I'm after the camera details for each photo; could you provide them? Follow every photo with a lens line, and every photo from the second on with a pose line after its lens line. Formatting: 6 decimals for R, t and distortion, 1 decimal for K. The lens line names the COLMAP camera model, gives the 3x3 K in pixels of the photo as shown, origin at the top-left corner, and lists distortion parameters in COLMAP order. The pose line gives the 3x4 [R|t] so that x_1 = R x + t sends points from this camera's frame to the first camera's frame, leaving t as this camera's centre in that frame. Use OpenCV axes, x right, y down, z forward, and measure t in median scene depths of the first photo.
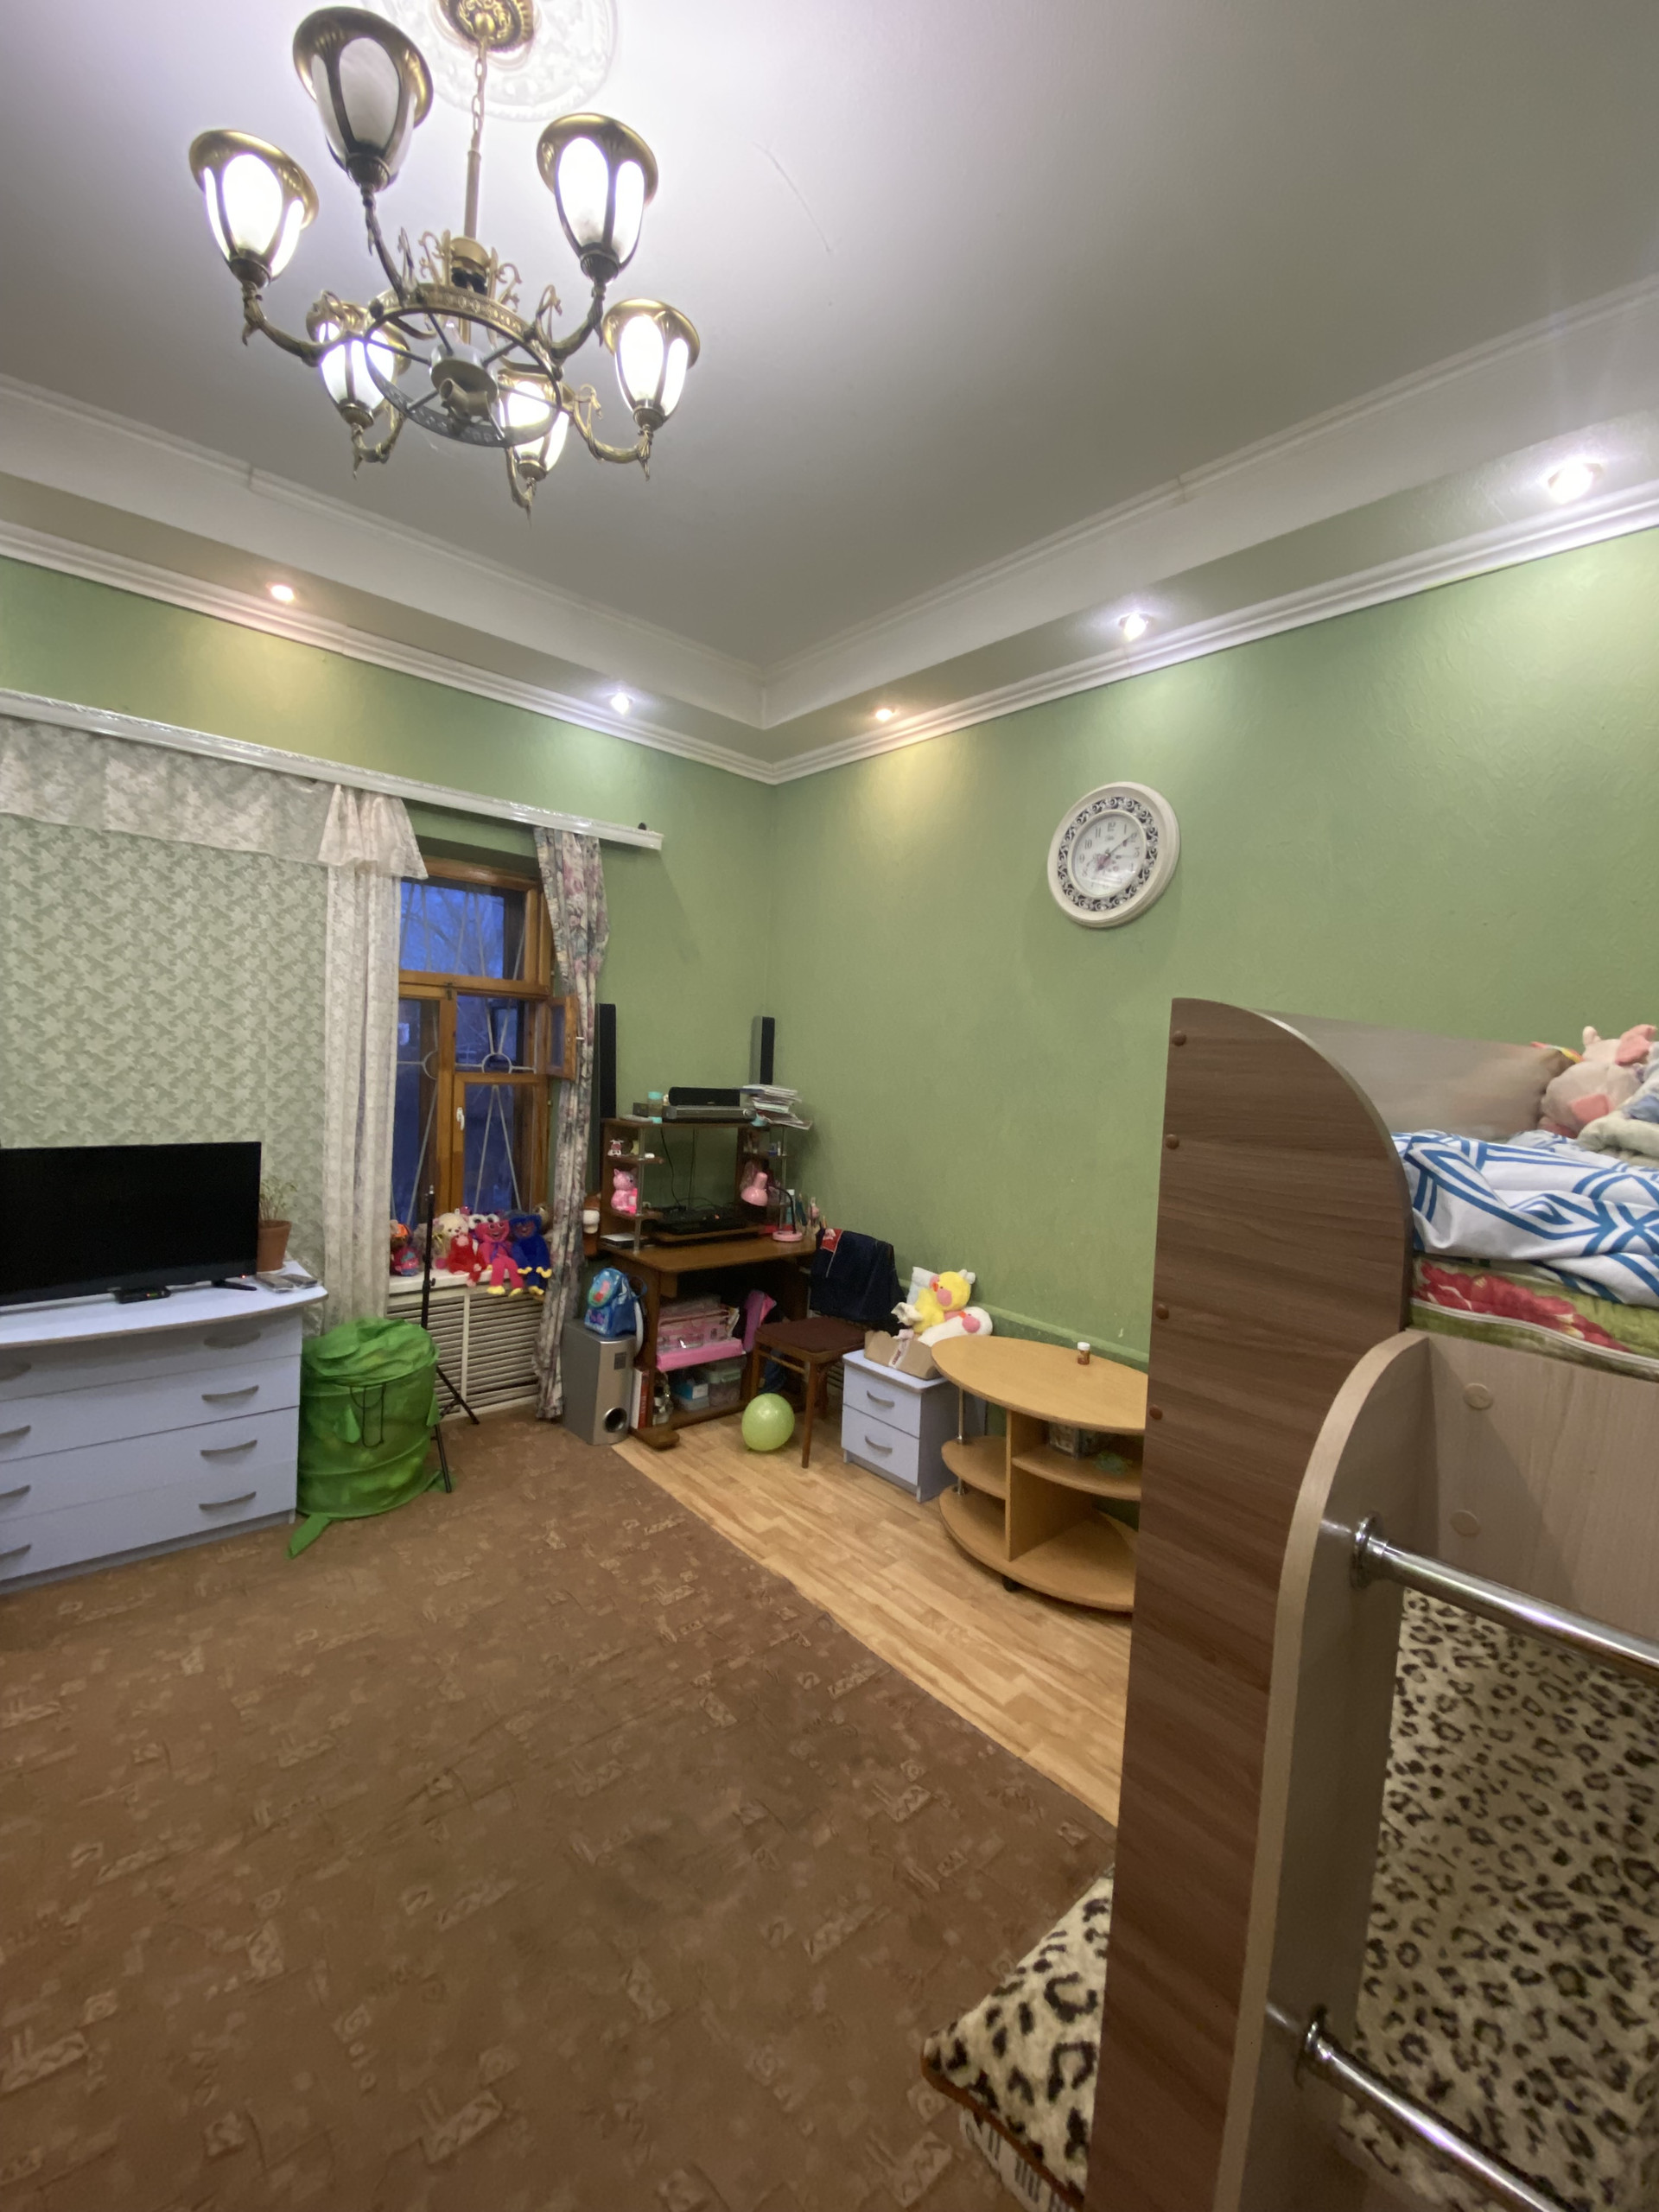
lens RADIAL K [[900.3, 0, 829.5], [0, 900.3, 1101.8], [0, 0, 1]] dist [0.029167, -0.027474]
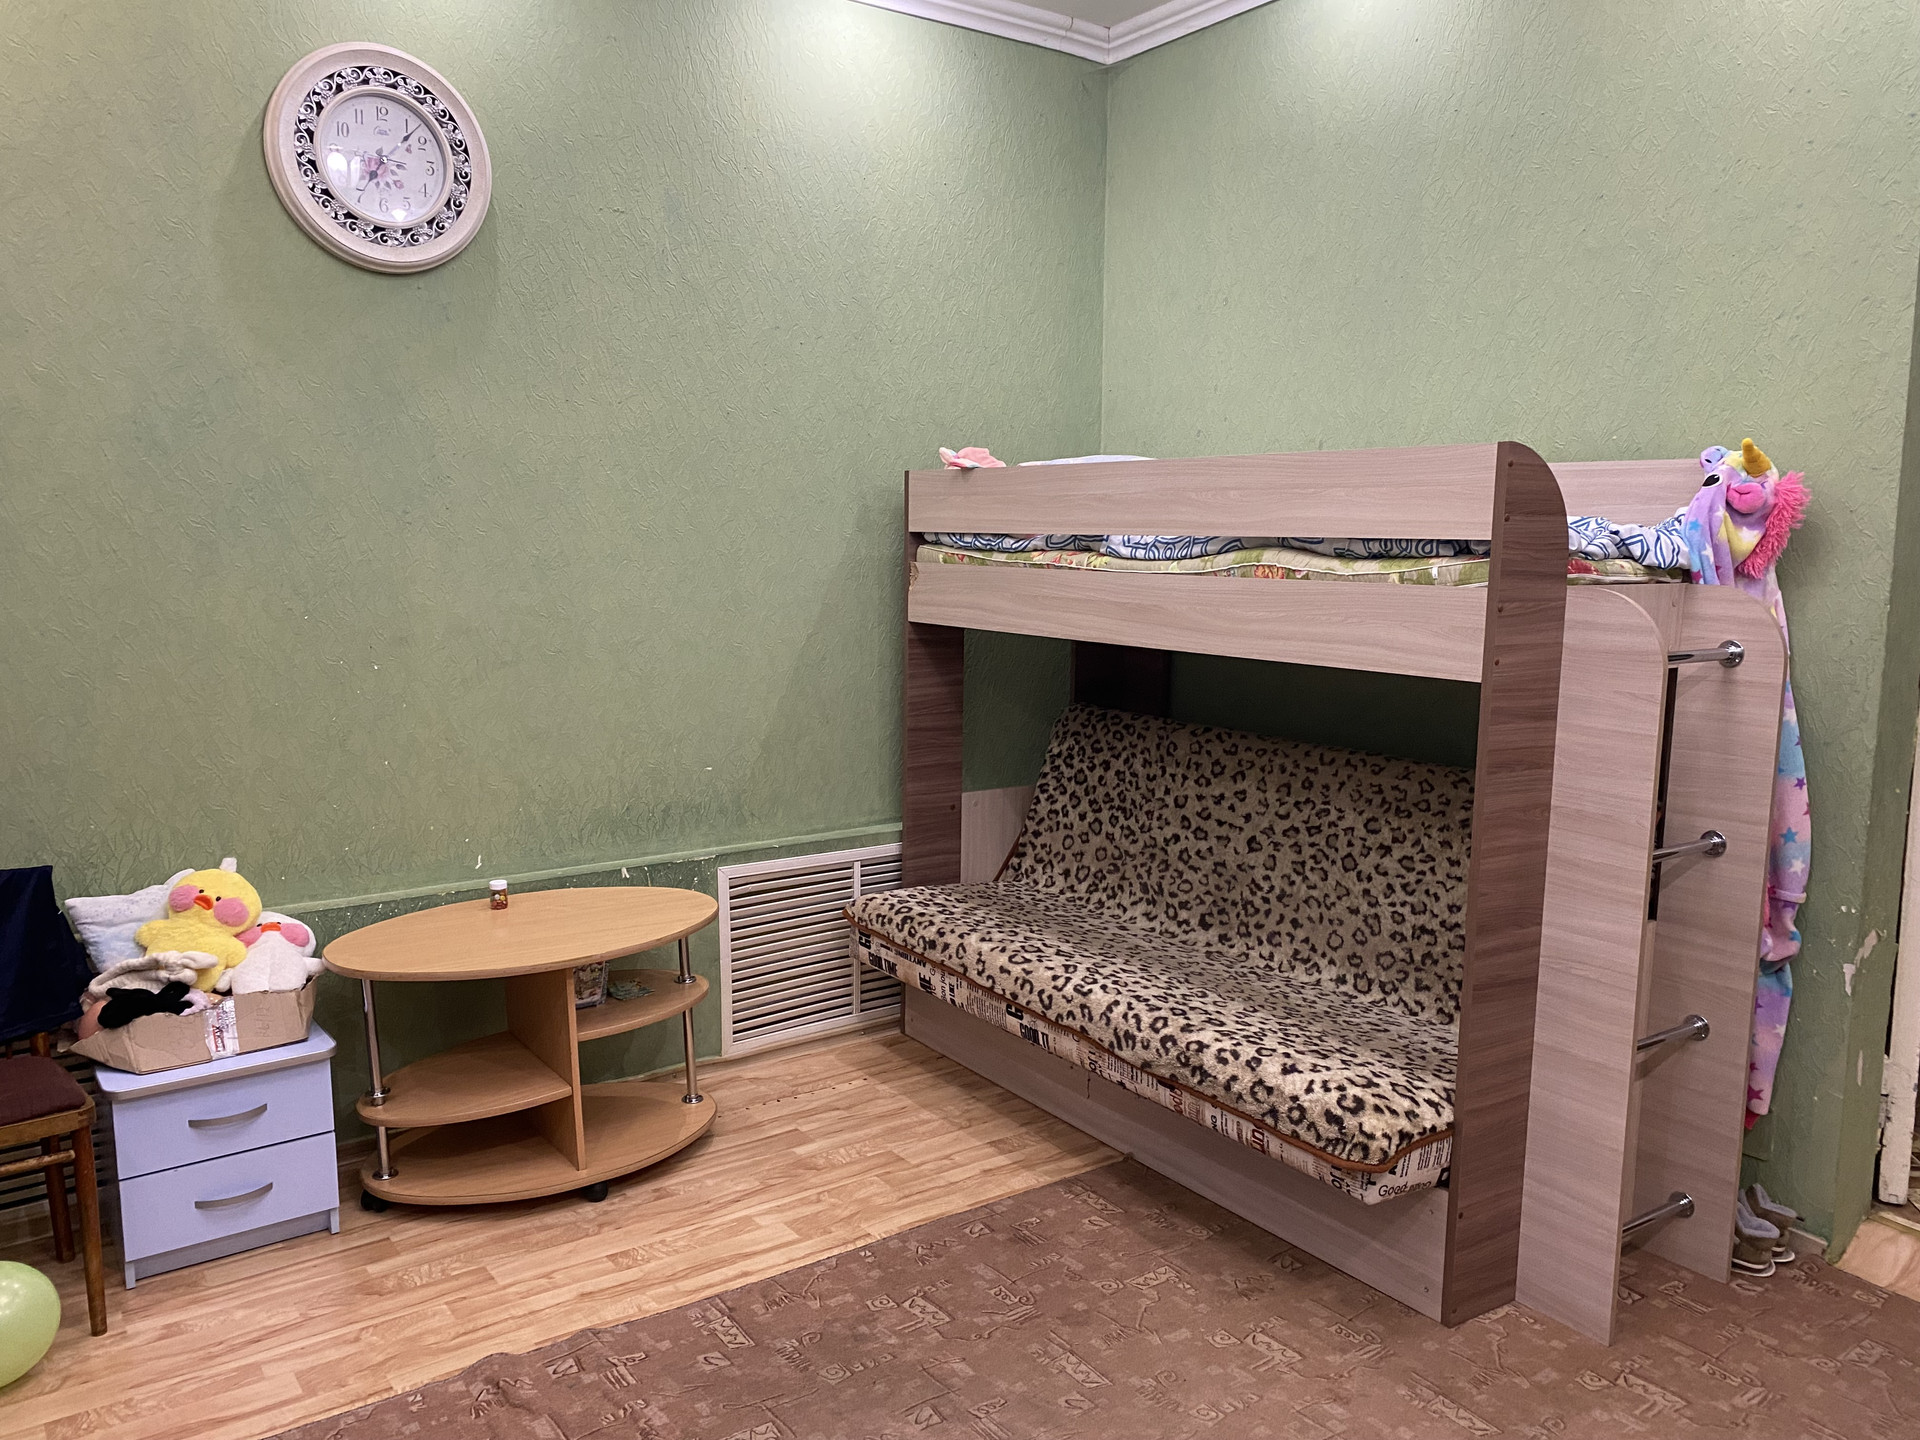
lens RADIAL K [[1469.5, 0, 960.0], [0, 1469.5, 720.0], [0, 0, 1]] dist [0.035631, -0.011933]
pose [[0.110968, -0.176953, 0.977944, -0.777375], [0.053464, 0.983659, 0.171920, -0.036511], [-0.992385, 0.033207, 0.118615, 0.481171]]
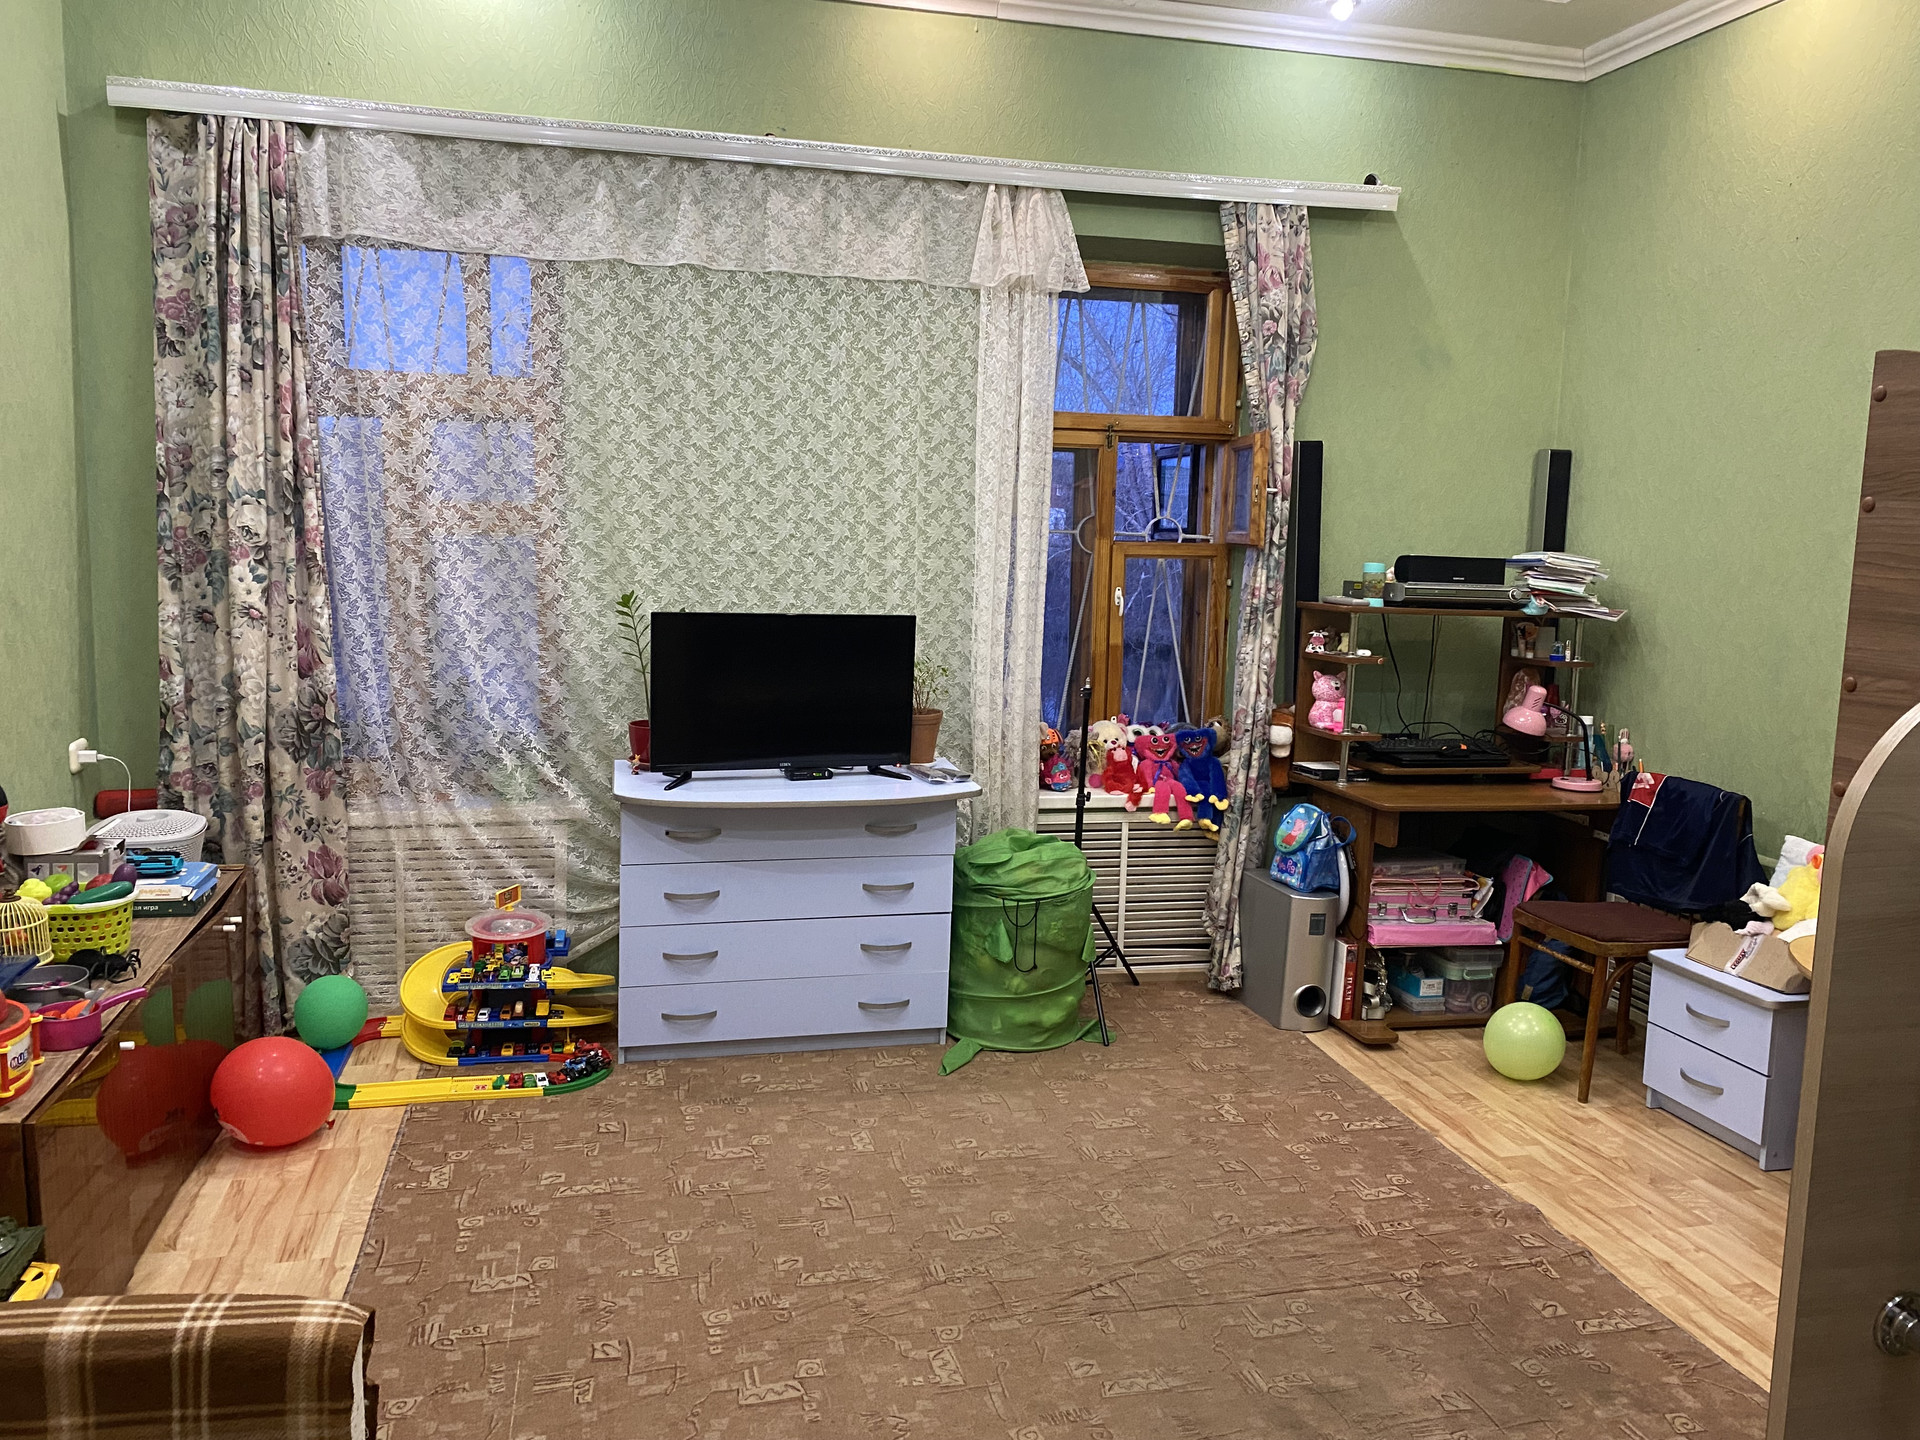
lens RADIAL K [[1446.7, 0, 975.4], [0, 1446.7, 724.1], [0, 0, 1]] dist [0.145824, -0.270198]
pose [[0.889588, 0.036996, -0.455263, 0.068642], [-0.006153, 0.997595, 0.069045, 0.046492], [0.456722, -0.058620, 0.887676, -0.216253]]
